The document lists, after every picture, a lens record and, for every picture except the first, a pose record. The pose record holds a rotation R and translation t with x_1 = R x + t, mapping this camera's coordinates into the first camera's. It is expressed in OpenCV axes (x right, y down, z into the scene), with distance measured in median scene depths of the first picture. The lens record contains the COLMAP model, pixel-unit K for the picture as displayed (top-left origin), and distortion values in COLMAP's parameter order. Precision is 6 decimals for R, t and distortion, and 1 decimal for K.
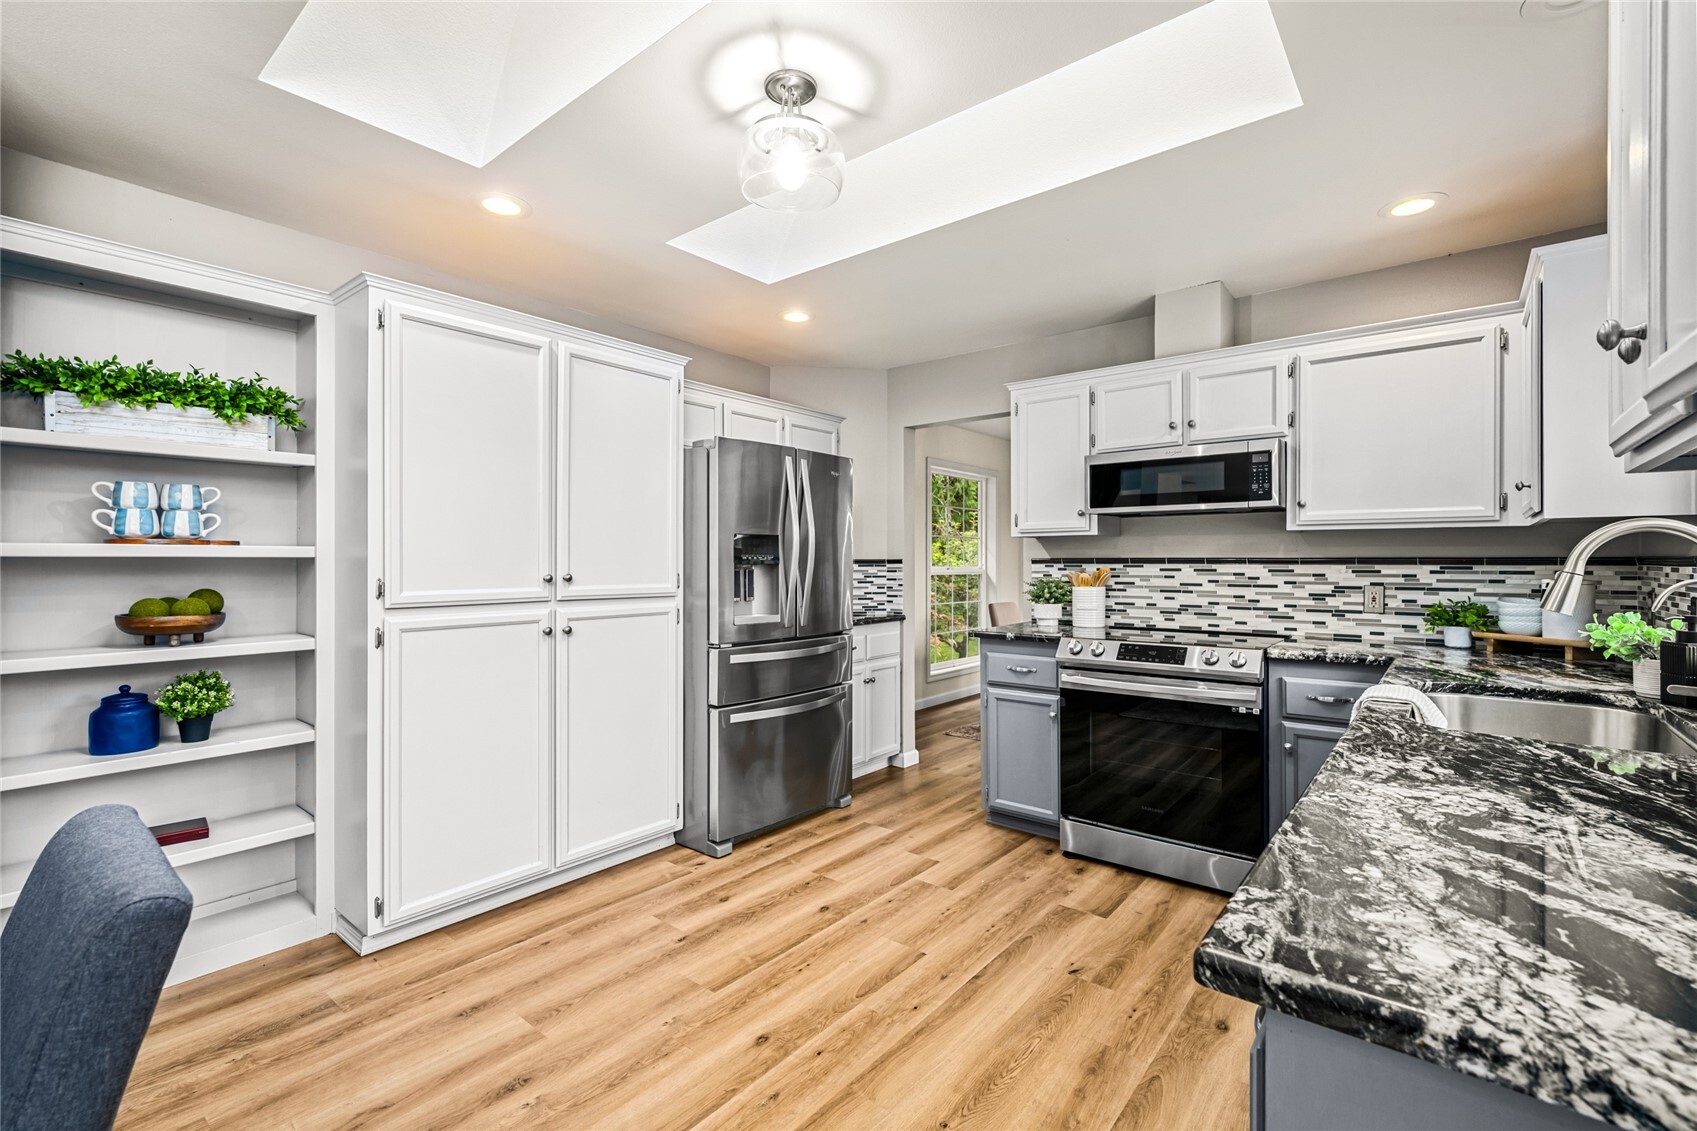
lens RADIAL K [[744.0, 0, 849.7], [0, 744.0, 560.9], [0, 0, 1]] dist [0.002144, 0.000046]
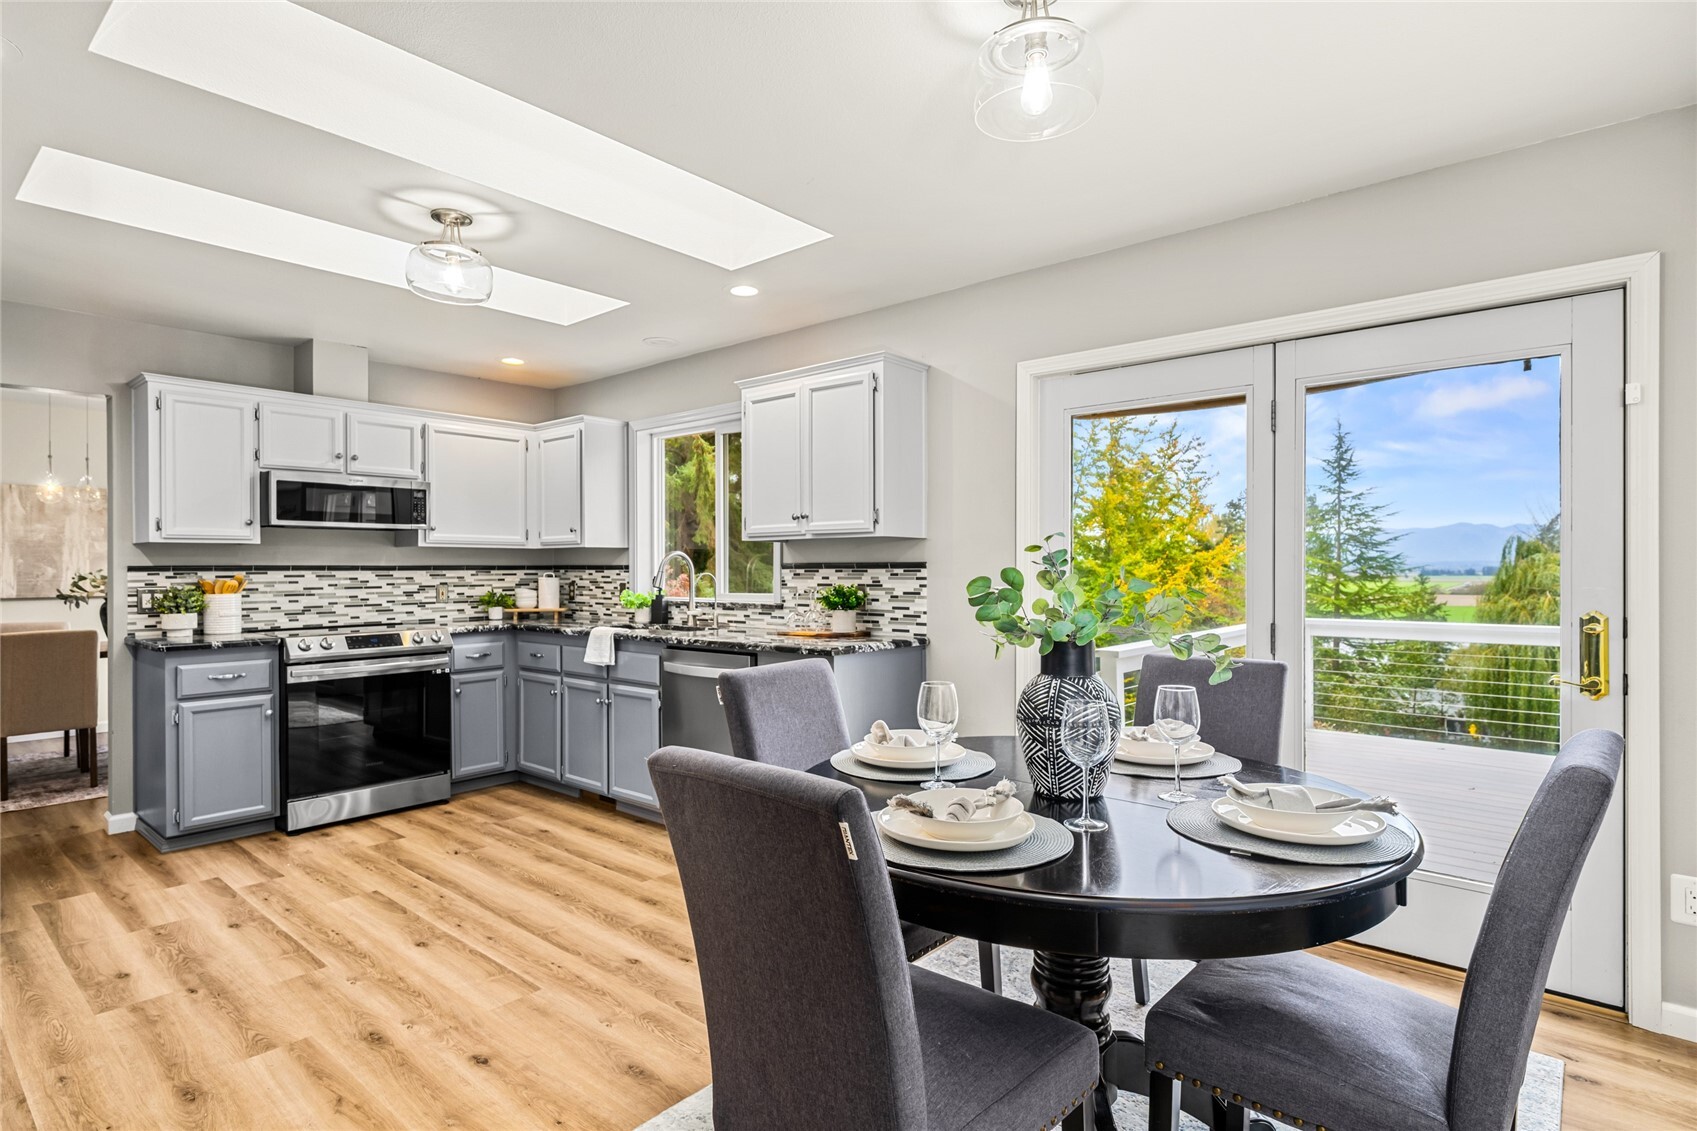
lens RADIAL K [[860.8, 0, 841.4], [0, 860.8, 569.2], [0, 0, 1]] dist [-0.001663, 0.001063]
pose [[0.032939, -0.002237, 0.999455, -0.941239], [0.002950, 0.999993, 0.002141, 0.001318], [-0.999453, 0.002878, 0.032945, 0.141049]]
